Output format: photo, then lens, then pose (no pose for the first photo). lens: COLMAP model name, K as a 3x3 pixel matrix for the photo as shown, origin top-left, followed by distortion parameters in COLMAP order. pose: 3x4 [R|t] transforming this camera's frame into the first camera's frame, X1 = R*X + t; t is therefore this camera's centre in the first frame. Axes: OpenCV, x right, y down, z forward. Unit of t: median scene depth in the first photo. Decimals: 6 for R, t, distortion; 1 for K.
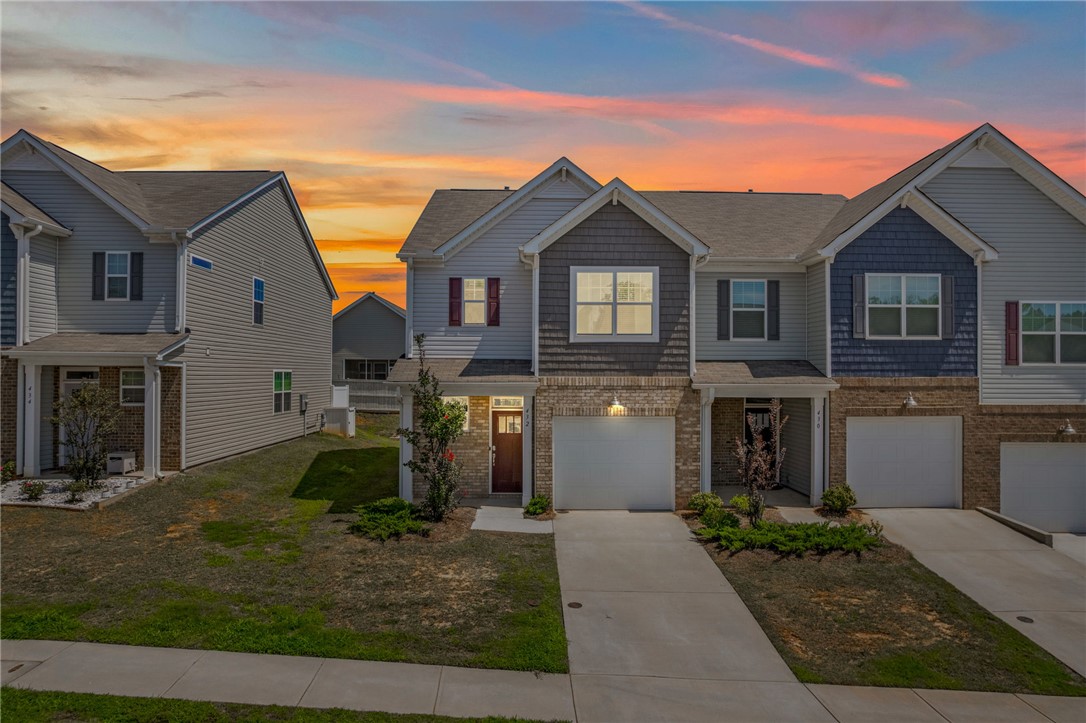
lens RADIAL K [[707.0, 0, 544.5], [0, 707.0, 362.5], [0, 0, 1]] dist [-0.068488, 0.057609]
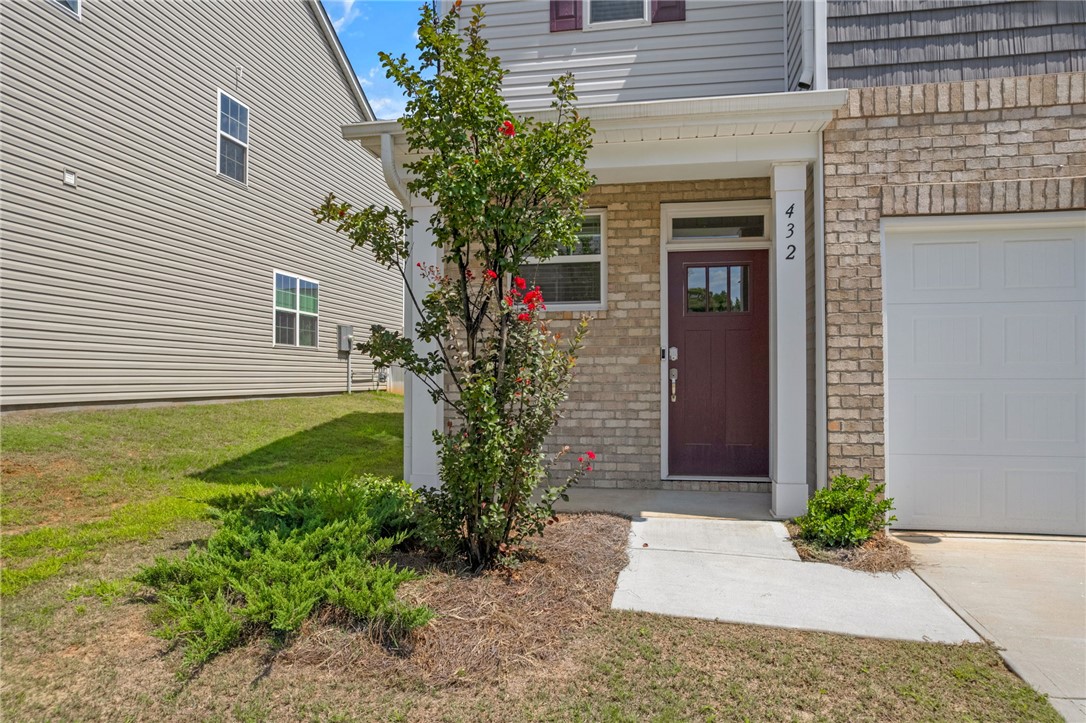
lens RADIAL K [[707.0, 0, 540.0], [0, 707.0, 372.7], [0, 0, 1]] dist [-0.068488, 0.057609]
pose [[0.979726, -0.006962, -0.200221, -0.071505], [0.008529, 0.999939, 0.006964, 0.137872], [0.200160, -0.008531, 0.979726, 0.676422]]
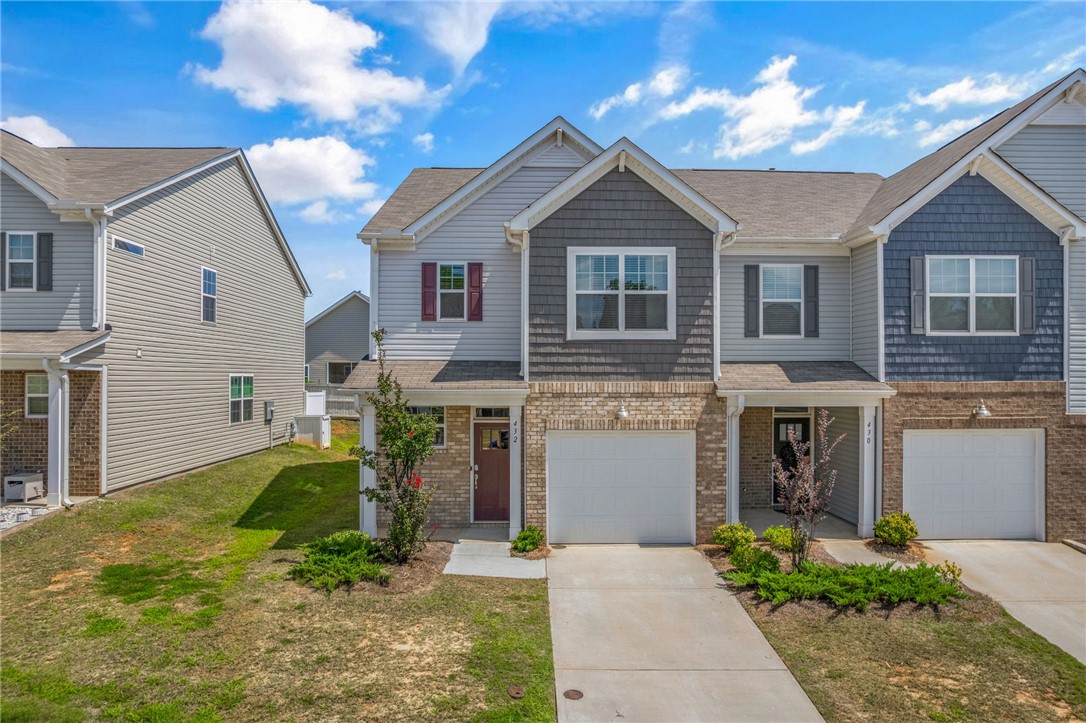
lens RADIAL K [[707.0, 0, 543.9], [0, 707.0, 371.1], [0, 0, 1]] dist [-0.068488, 0.057609]
pose [[0.999997, -0.002345, 0.000780, 0.008548], [0.002340, 0.999969, 0.007459, 0.001591], [-0.000797, -0.007457, 0.999972, 0.181739]]
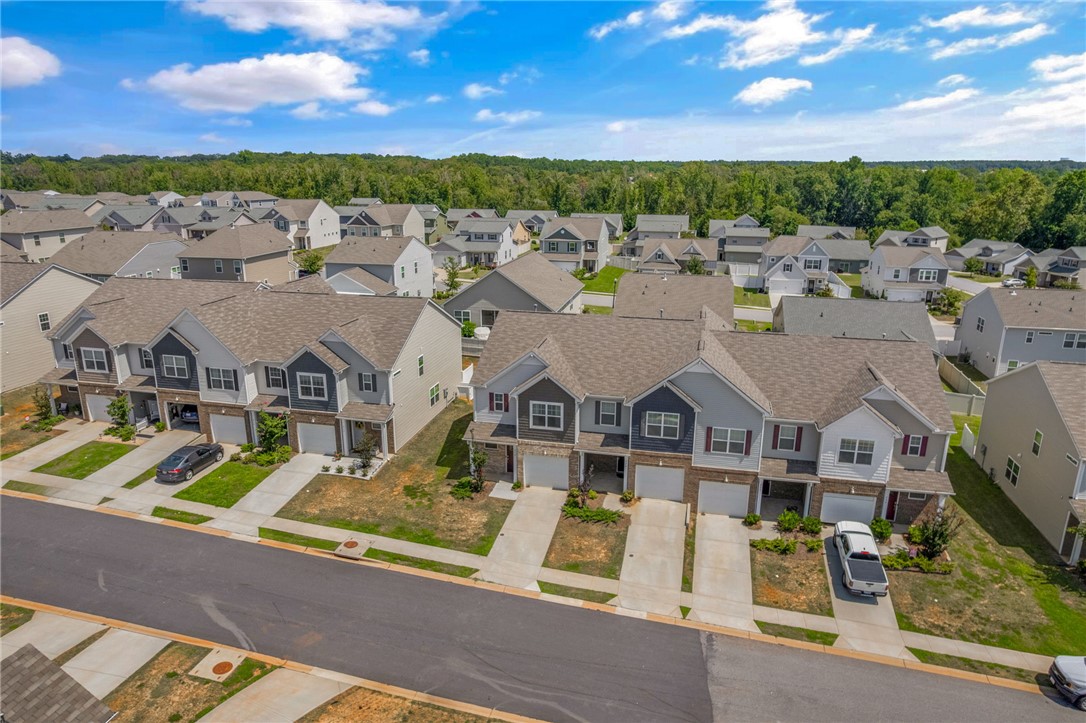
lens RADIAL K [[707.0, 0, 540.7], [0, 707.0, 366.5], [0, 0, 1]] dist [-0.068488, 0.057609]
pose [[0.967314, 0.068459, -0.244166, 0.698468], [0.005377, 0.957115, 0.289658, -1.005203], [0.253525, -0.281503, 0.925463, -1.347851]]
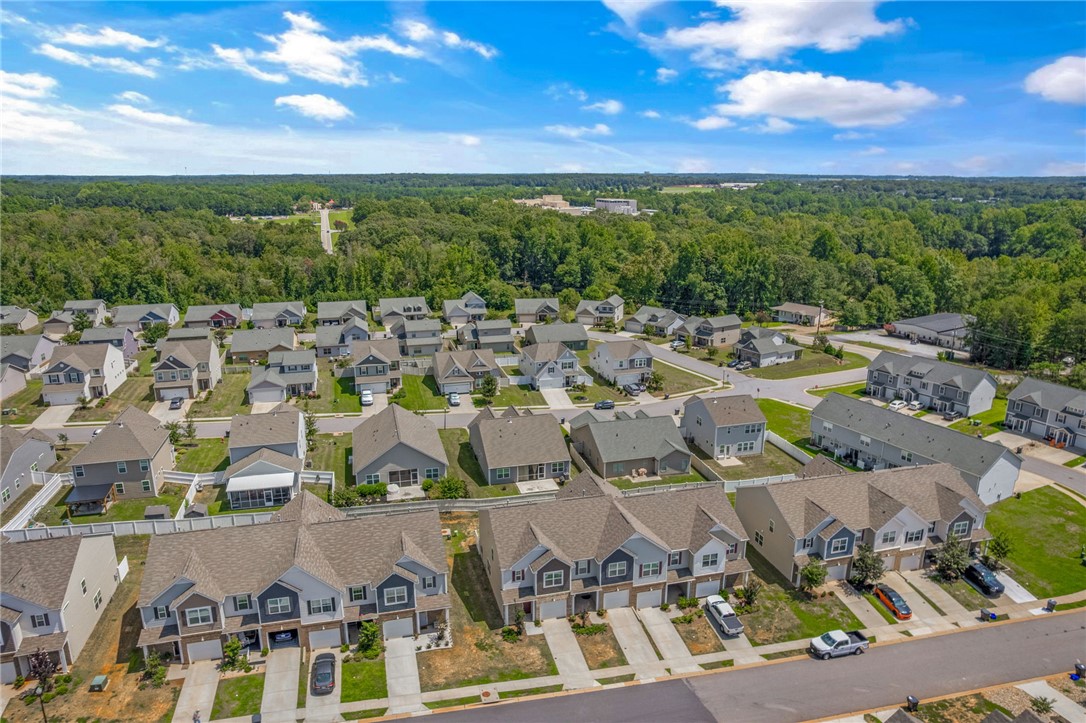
lens RADIAL K [[707.0, 0, 545.8], [0, 707.0, 361.1], [0, 0, 1]] dist [-0.068488, 0.057609]
pose [[0.971192, -0.064420, 0.229427, -0.857358], [-0.002176, 0.960329, 0.278860, -2.589978], [-0.238289, -0.271325, 0.932524, -2.677498]]
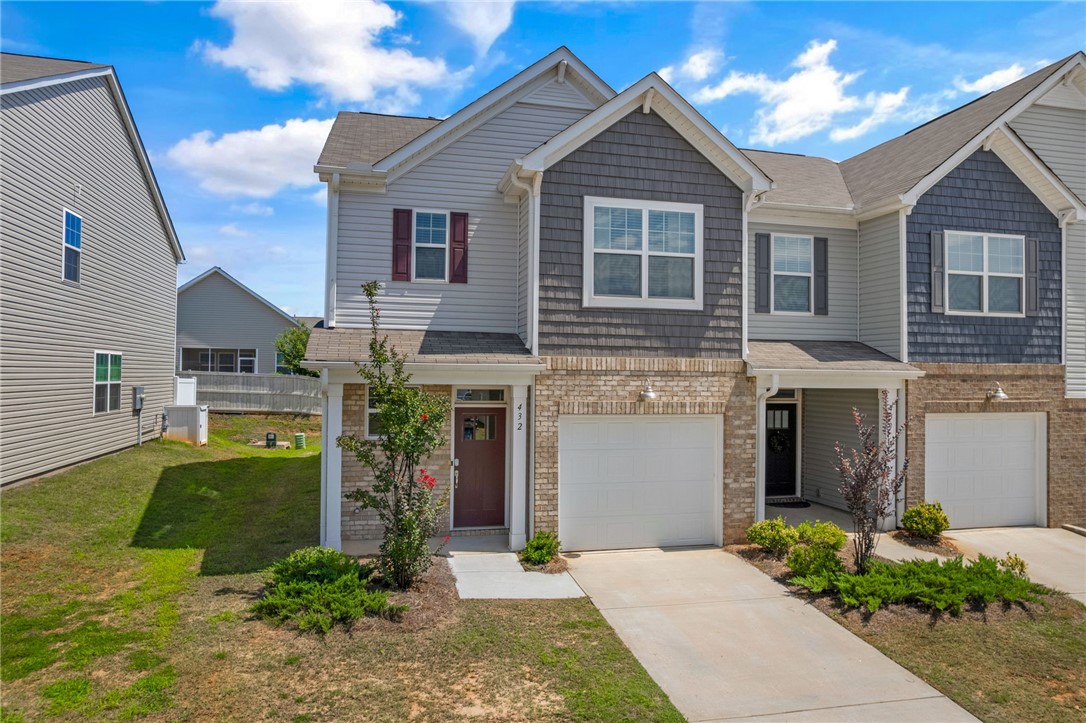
lens RADIAL K [[707.0, 0, 541.8], [0, 707.0, 363.7], [0, 0, 1]] dist [-0.068488, 0.057609]
pose [[0.976154, 0.010558, 0.216823, -0.150796], [-0.010704, 0.999943, -0.000502, 0.027447], [-0.216816, -0.001831, 0.976211, 0.340759]]
